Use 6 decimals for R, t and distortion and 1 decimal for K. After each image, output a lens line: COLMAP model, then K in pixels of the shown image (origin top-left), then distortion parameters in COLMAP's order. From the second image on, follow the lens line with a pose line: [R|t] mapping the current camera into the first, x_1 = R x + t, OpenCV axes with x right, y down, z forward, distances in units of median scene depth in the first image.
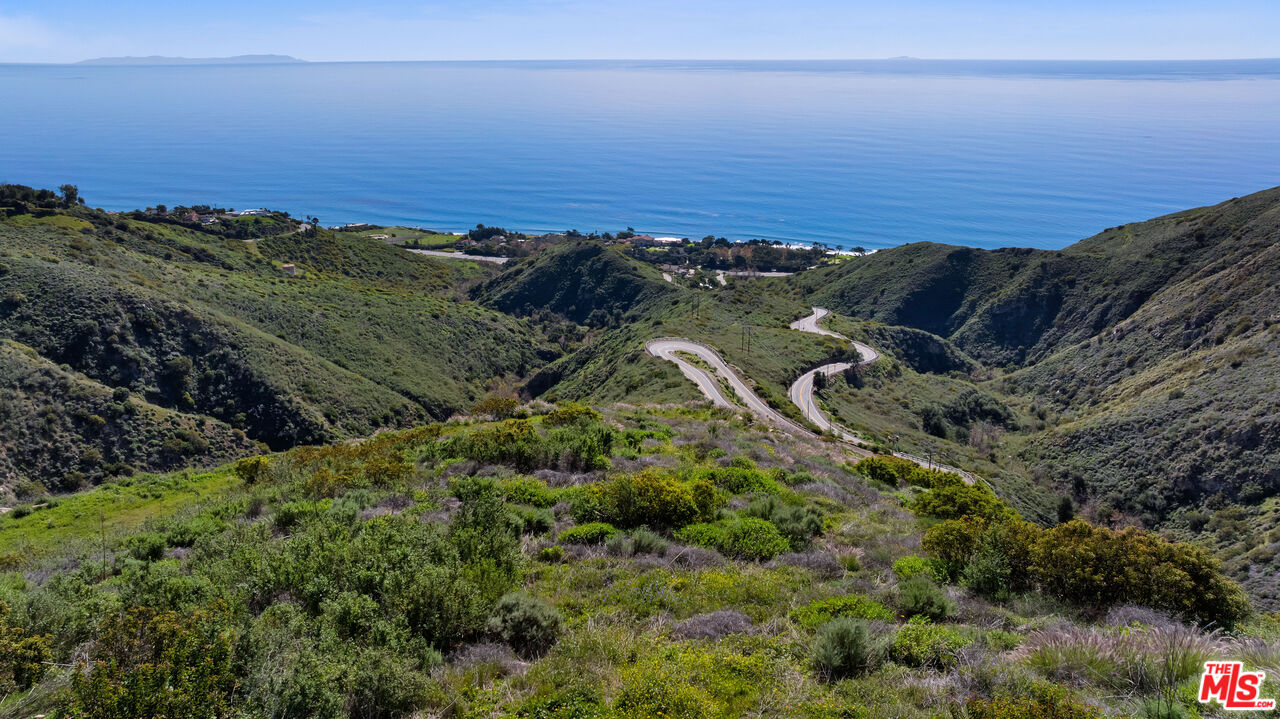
lens RADIAL K [[902.0, 0, 640.4], [0, 902.0, 370.5], [0, 0, 1]] dist [-0.036206, 0.028910]
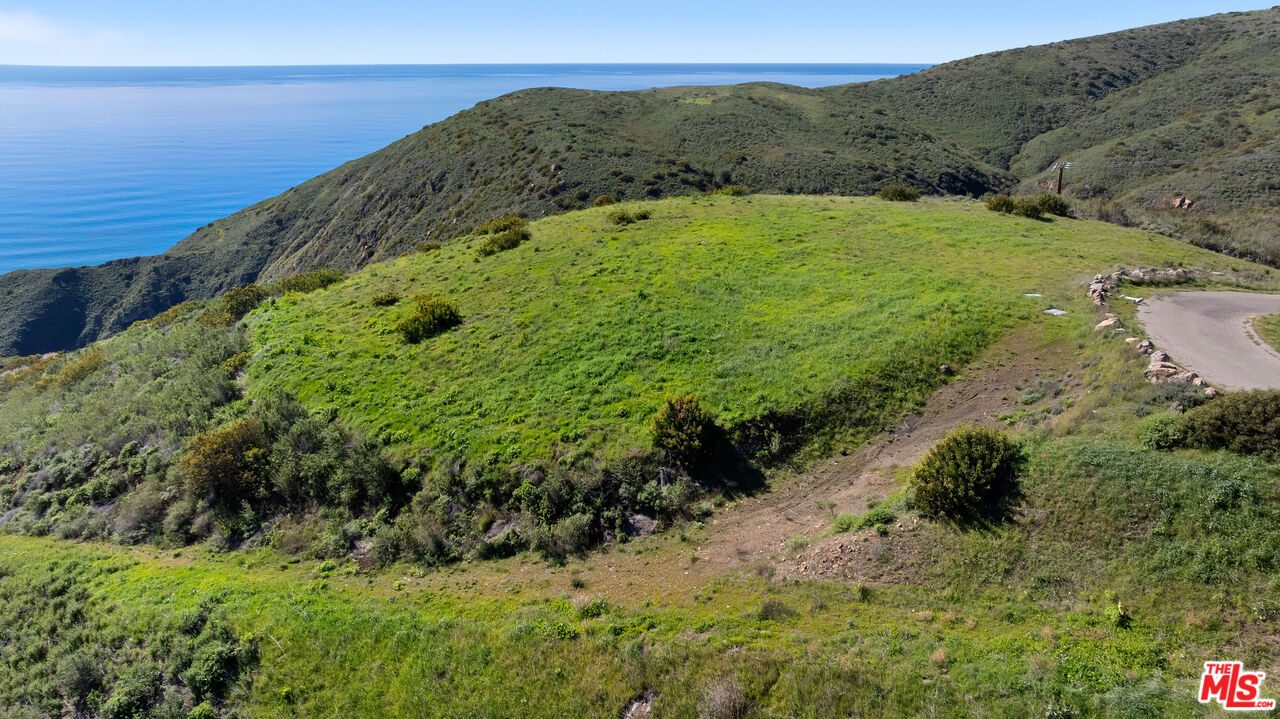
lens RADIAL K [[902.0, 0, 644.3], [0, 902.0, 350.0], [0, 0, 1]] dist [-0.036206, 0.028910]
pose [[0.561985, -0.252549, 0.787649, -0.091704], [0.273482, 0.955426, 0.111216, 0.016349], [-0.780628, 0.152906, 0.606003, -0.096407]]
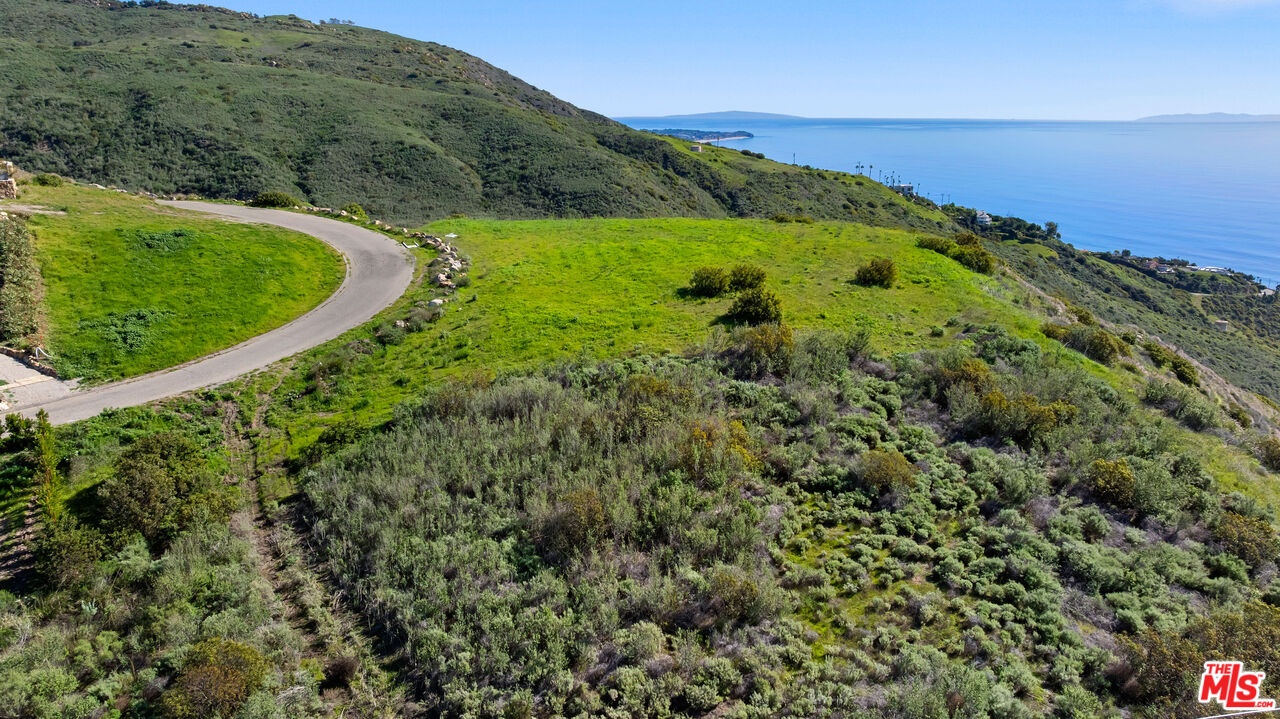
lens RADIAL K [[902.0, 0, 641.0], [0, 902.0, 362.0], [0, 0, 1]] dist [-0.036206, 0.028910]
pose [[0.512223, 0.232271, -0.826848, 0.142744], [-0.285817, 0.953961, 0.090919, 0.028933], [0.809899, 0.189757, 0.555028, -0.125208]]
